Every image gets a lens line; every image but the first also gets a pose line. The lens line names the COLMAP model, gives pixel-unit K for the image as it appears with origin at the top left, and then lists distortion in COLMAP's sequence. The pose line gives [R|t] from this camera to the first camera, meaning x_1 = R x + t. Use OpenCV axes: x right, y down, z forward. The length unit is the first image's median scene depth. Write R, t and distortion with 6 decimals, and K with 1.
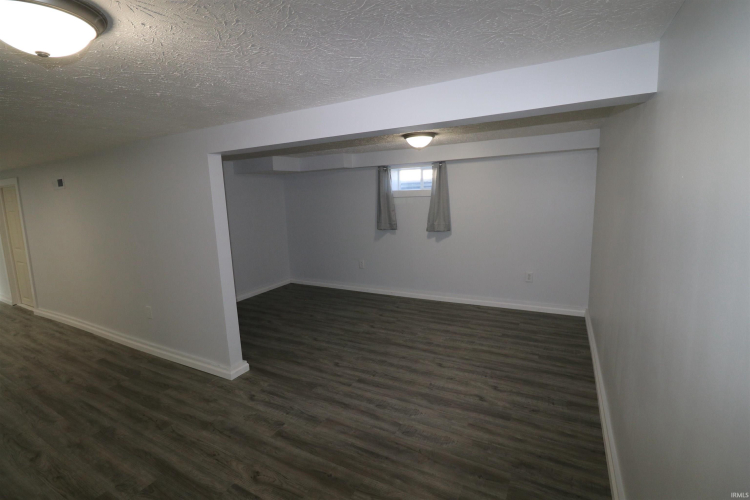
lens RADIAL K [[346.0, 0, 377.4], [0, 346.0, 245.7], [0, 0, 1]] dist [0.000490, -0.013906]
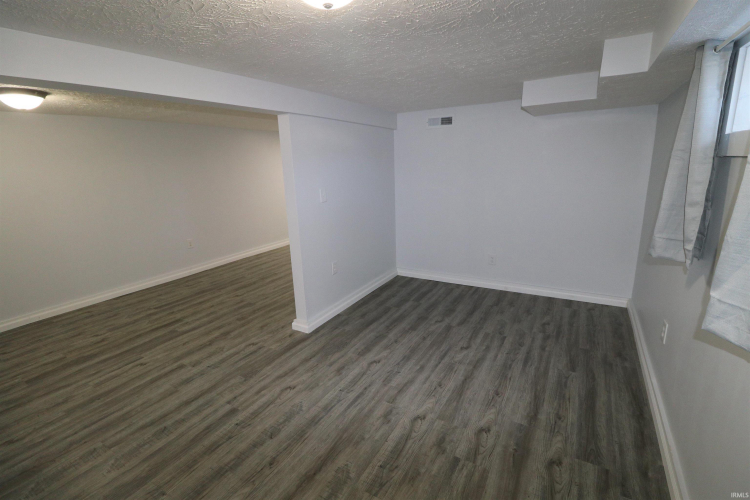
lens RADIAL K [[346.0, 0, 377.4], [0, 346.0, 245.7], [0, 0, 1]] dist [0.000490, -0.013906]
pose [[-0.025135, 0.269081, -0.962789, 0.618015], [-0.113926, 0.956048, 0.270171, -0.211197], [0.993171, 0.116477, 0.006625, 1.368403]]
